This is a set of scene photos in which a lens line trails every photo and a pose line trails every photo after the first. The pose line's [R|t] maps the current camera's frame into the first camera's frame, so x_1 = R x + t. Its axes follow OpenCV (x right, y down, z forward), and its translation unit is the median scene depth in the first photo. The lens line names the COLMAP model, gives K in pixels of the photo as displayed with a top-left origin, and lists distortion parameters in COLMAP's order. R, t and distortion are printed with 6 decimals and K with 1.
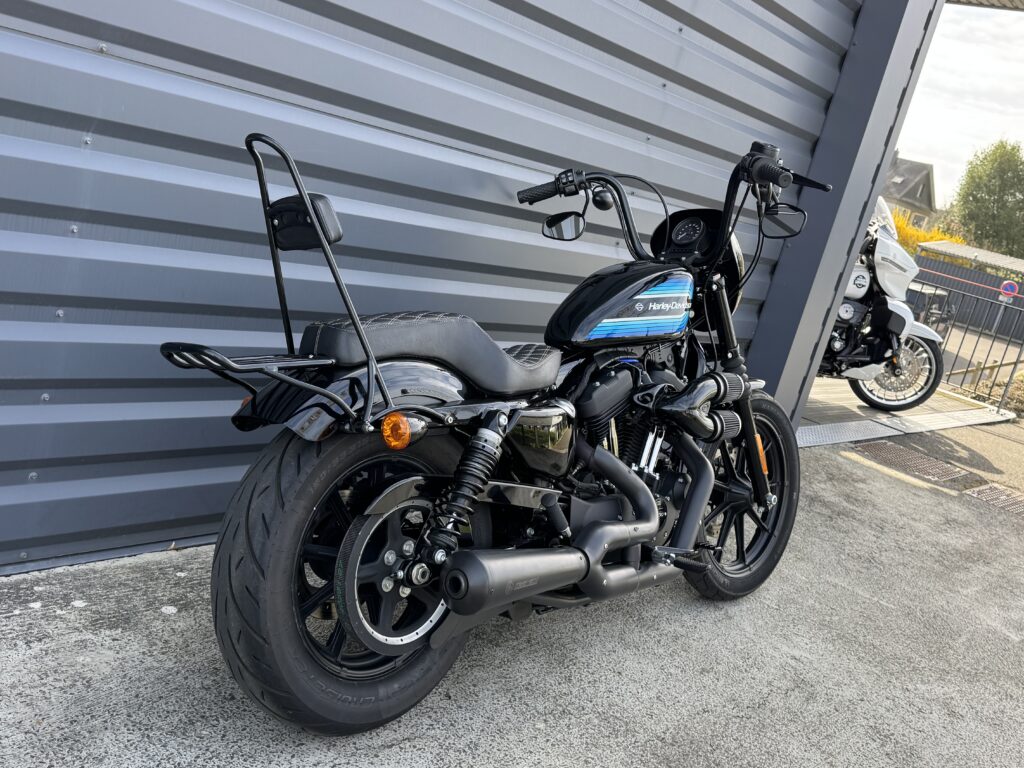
lens RADIAL K [[1023.0, 0, 512.0], [0, 1023.0, 384.0], [0, 0, 1]] dist [0.057259, -0.000446]
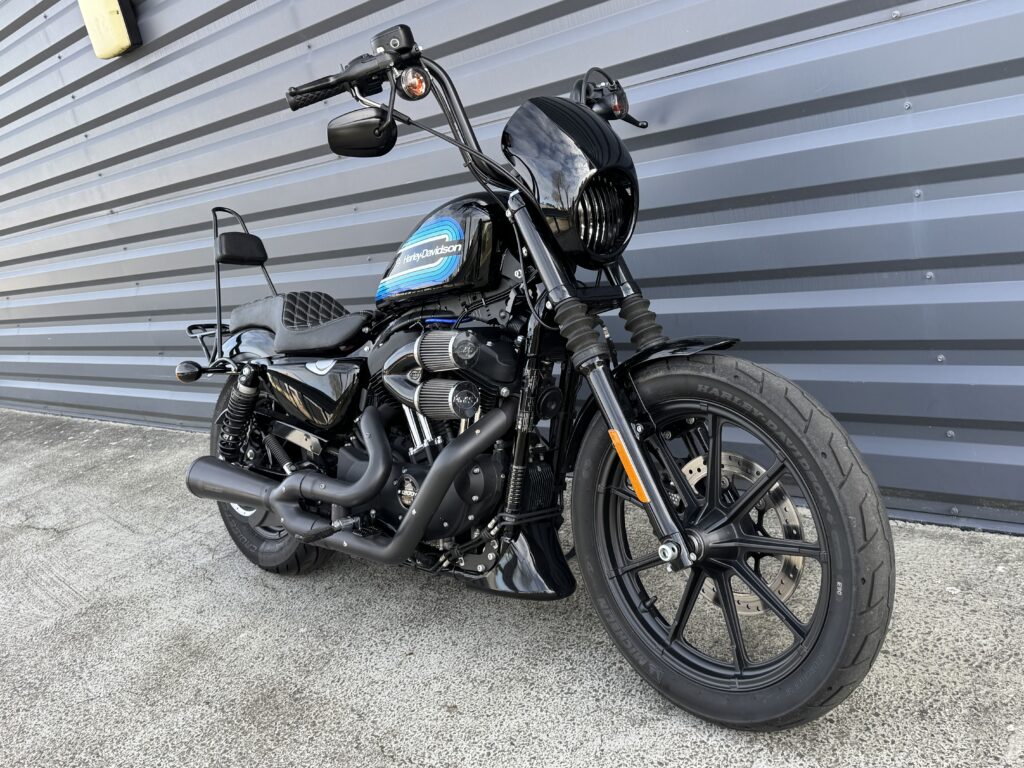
lens RADIAL K [[978.8, 0, 510.9], [0, 978.8, 372.9], [0, 0, 1]] dist [0.005779, 0.004154]
pose [[-0.134769, 0.028954, -0.990454, 0.862324], [-0.000089, 0.999573, 0.029233, -0.001929], [0.990877, 0.004028, -0.134709, 1.072932]]
